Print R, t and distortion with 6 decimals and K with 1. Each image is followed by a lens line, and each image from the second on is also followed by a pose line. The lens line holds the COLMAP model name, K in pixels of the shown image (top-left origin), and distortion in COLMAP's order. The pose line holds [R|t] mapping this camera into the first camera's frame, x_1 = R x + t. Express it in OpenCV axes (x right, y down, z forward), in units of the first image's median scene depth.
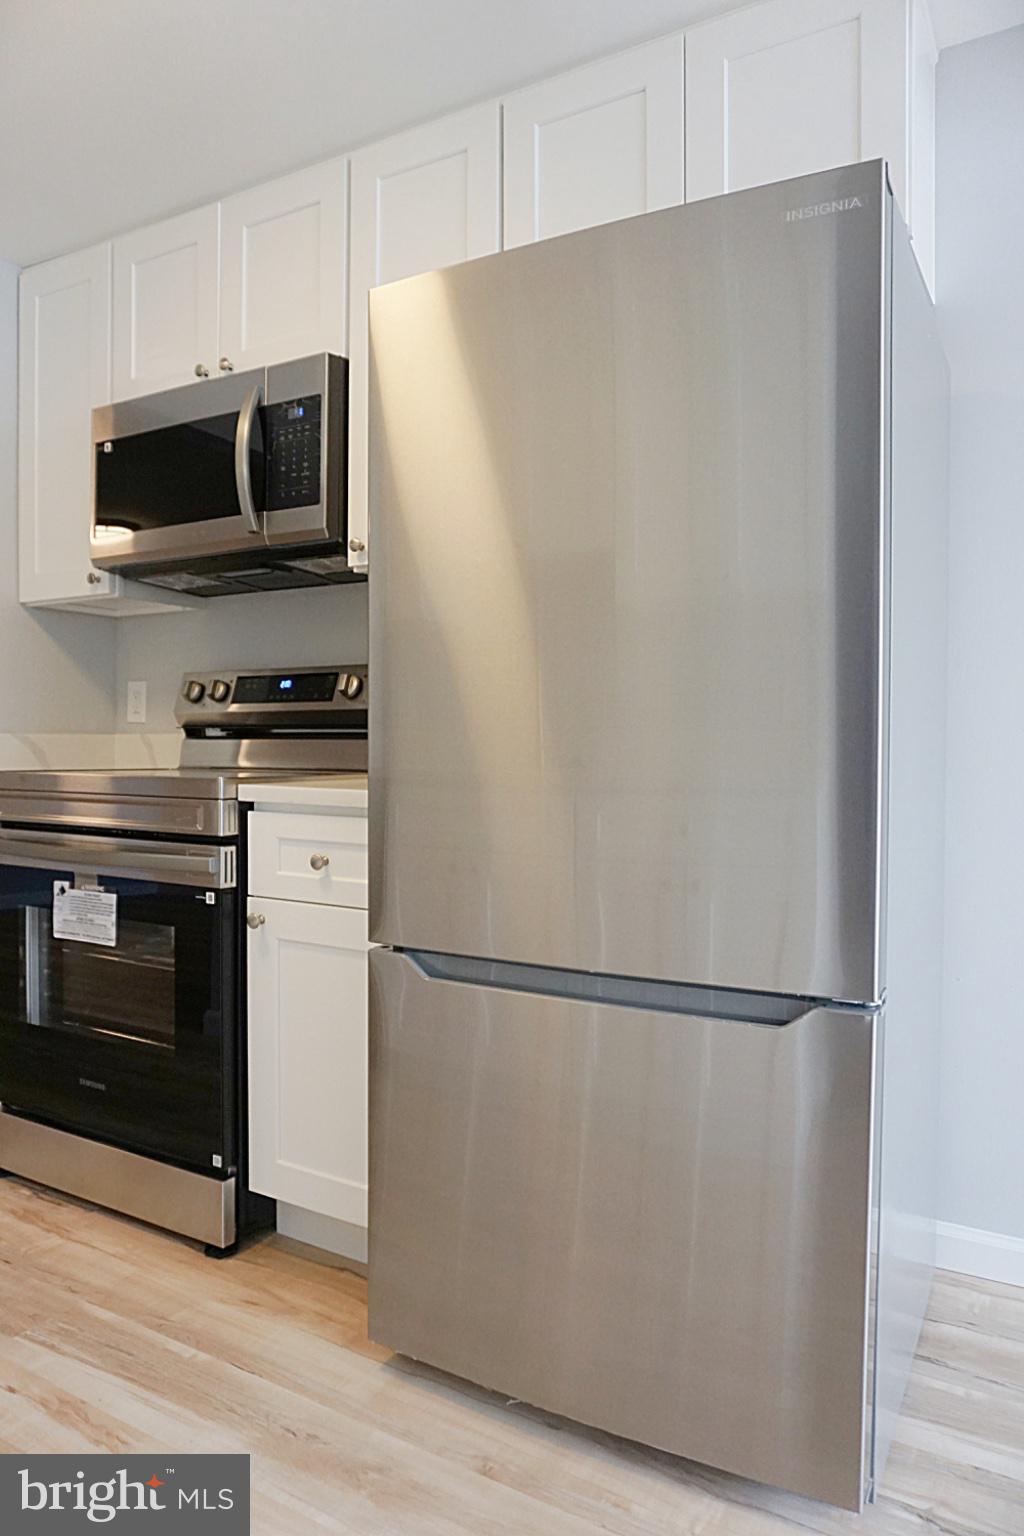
lens RADIAL K [[1071.6, 0, 526.8], [0, 1071.6, 762.2], [0, 0, 1]] dist [-0.042368, 0.031218]
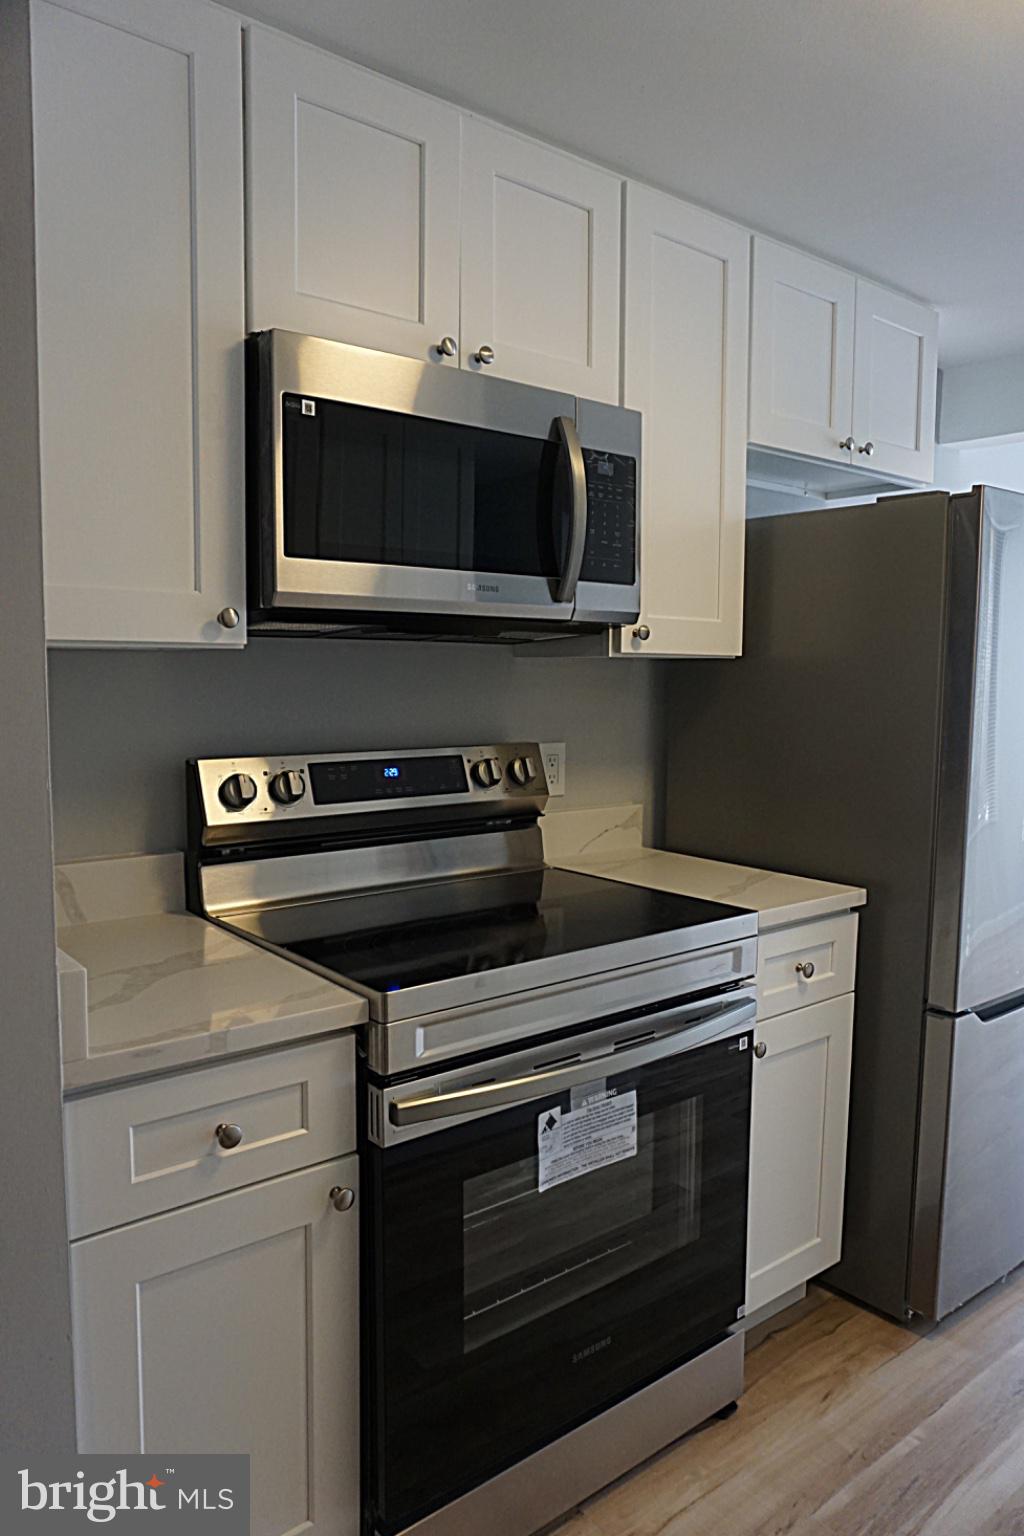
lens RADIAL K [[1071.6, 0, 526.8], [0, 1071.6, 762.2], [0, 0, 1]] dist [-0.042368, 0.031218]
pose [[0.334680, -0.087359, 0.938274, -1.118846], [0.011129, 0.995991, 0.088763, -0.182552], [-0.942266, -0.019265, 0.334311, 0.819871]]
